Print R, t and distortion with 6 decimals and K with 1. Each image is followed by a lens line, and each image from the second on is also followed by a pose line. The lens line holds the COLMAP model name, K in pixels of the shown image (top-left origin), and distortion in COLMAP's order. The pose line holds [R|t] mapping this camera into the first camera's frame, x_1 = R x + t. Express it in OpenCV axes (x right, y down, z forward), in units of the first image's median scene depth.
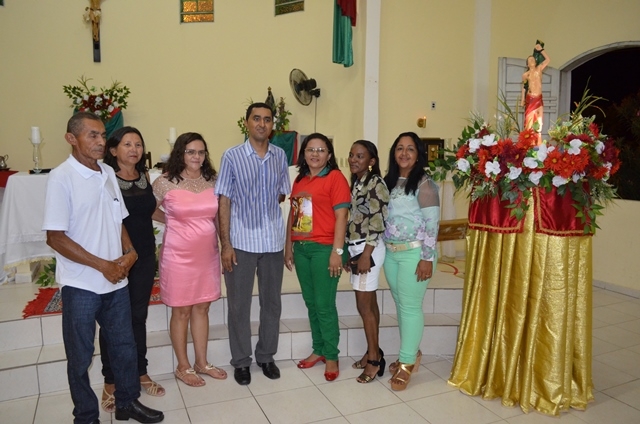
lens RADIAL K [[501.1, 0, 320.0], [0, 501.1, 212.0], [0, 0, 1]] dist [-0.079442, 0.006487]
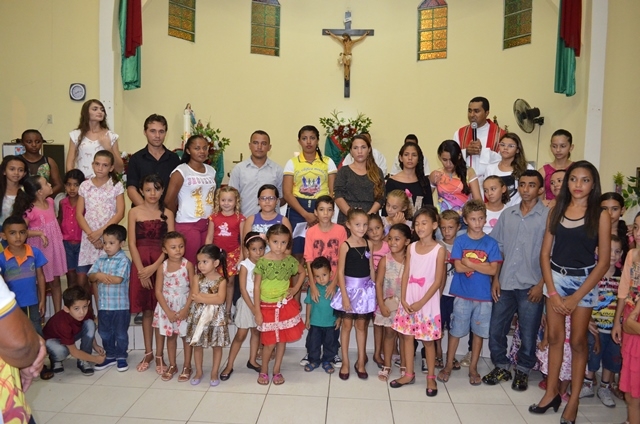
lens RADIAL K [[501.1, 0, 320.0], [0, 501.1, 212.0], [0, 0, 1]] dist [-0.079442, 0.006487]
pose [[0.890469, 0.052559, -0.451998, 0.057564], [-0.072486, 0.997007, -0.026869, 0.012051], [0.449234, 0.056689, 0.891614, -0.111984]]
